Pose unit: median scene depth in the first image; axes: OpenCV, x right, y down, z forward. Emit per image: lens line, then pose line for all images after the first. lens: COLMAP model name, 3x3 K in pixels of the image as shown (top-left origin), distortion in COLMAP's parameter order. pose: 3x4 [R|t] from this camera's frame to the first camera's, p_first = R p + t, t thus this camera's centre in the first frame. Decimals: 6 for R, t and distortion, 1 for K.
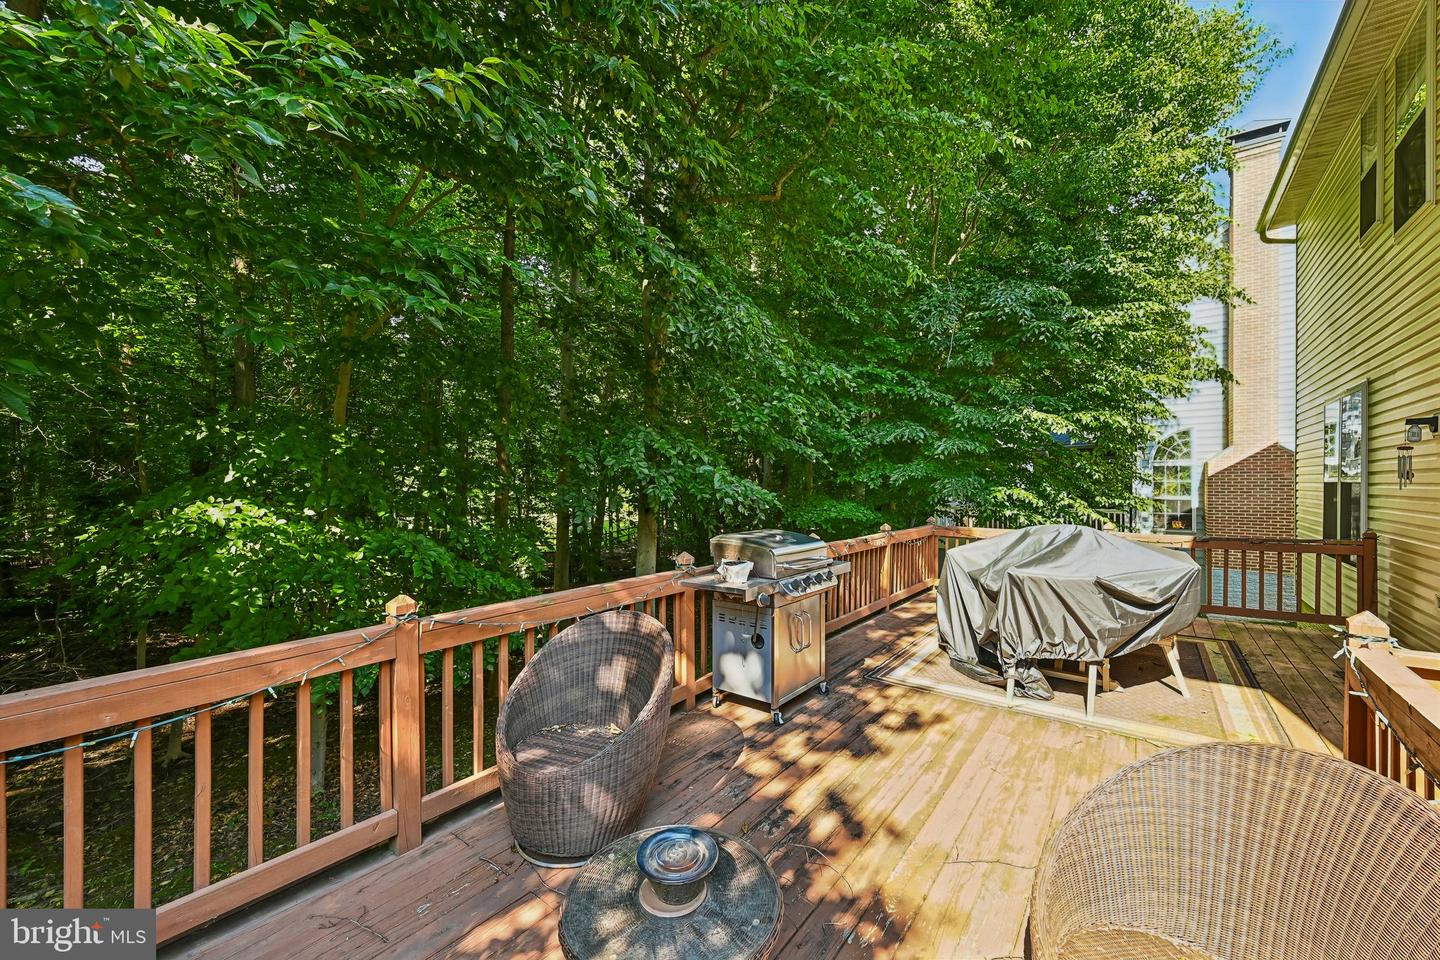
lens RADIAL K [[566.4, 0, 730.9], [0, 566.4, 477.0], [0, 0, 1]] dist [-0.000760, 0.000370]
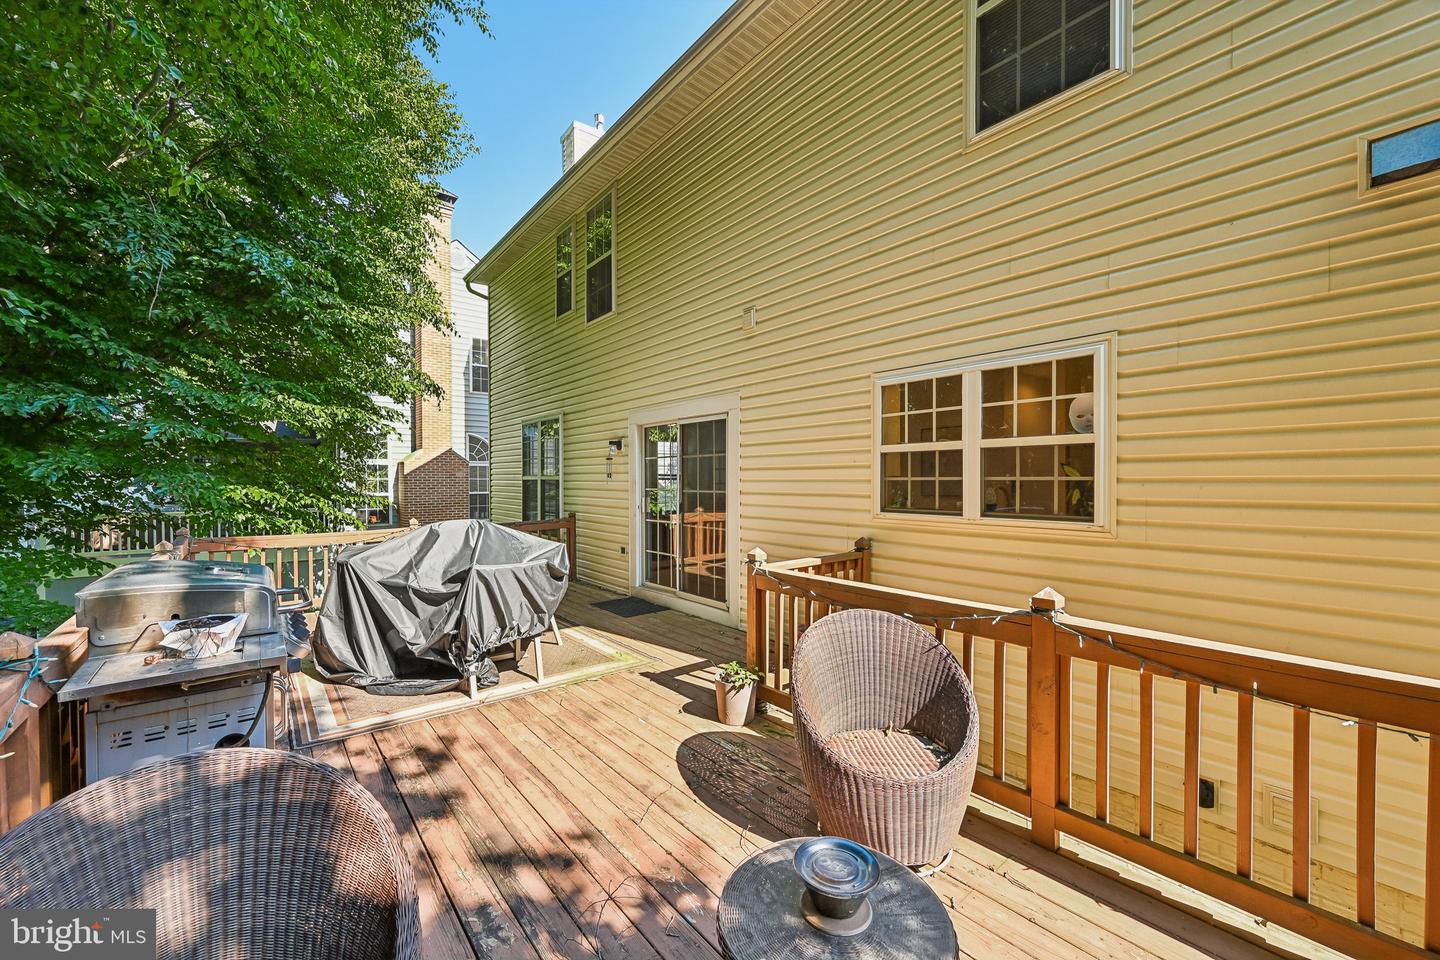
lens RADIAL K [[566.4, 0, 717.8], [0, 566.4, 490.9], [0, 0, 1]] dist [-0.000760, 0.000370]
pose [[0.244955, -0.015956, 0.969403, -0.302858], [-0.011888, 0.999740, 0.019459, 0.003389], [-0.969462, -0.016291, 0.244701, 0.277309]]
